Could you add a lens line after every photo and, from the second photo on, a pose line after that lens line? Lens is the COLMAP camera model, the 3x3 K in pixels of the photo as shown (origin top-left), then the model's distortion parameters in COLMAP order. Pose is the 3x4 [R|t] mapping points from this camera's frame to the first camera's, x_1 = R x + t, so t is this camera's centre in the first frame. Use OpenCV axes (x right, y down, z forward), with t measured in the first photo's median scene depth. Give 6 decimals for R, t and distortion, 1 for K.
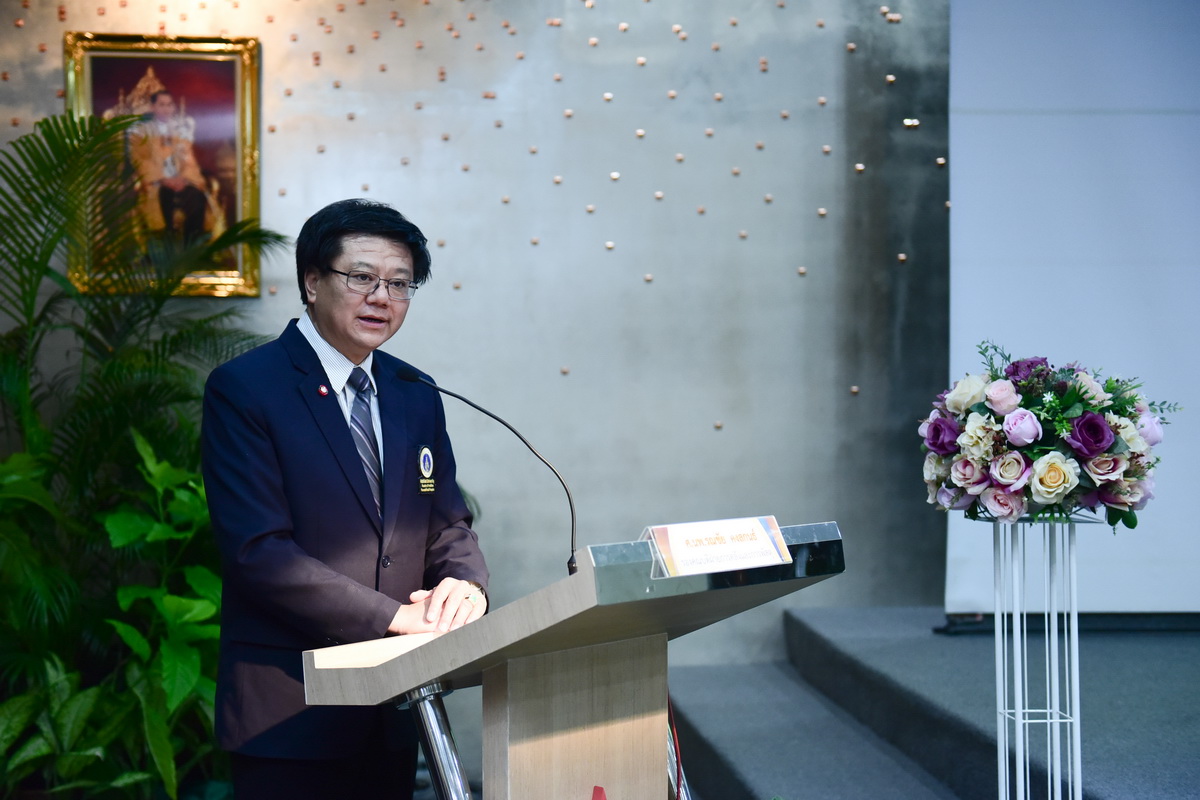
lens RADIAL K [[1964.6, 0, 599.0], [0, 1964.6, 399.8], [0, 0, 1]] dist [0.157911, 0.000000]
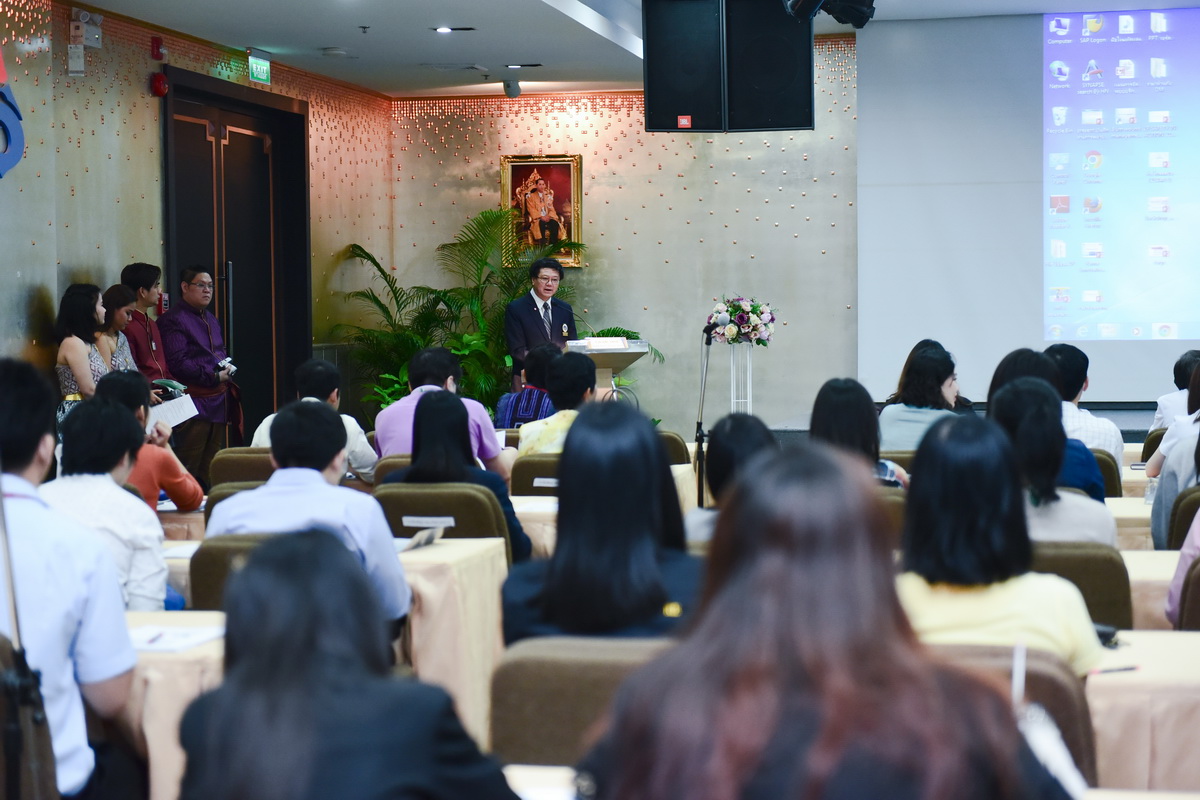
lens RADIAL K [[2428.1, 0, 600.3], [0, 2428.1, 399.3], [0, 0, 1]] dist [0.283189, 0.000000]
pose [[0.962552, 0.002082, -0.271089, 0.614317], [0.006863, 0.999463, 0.032045, 0.010094], [0.271010, -0.032706, 0.962021, -1.708835]]
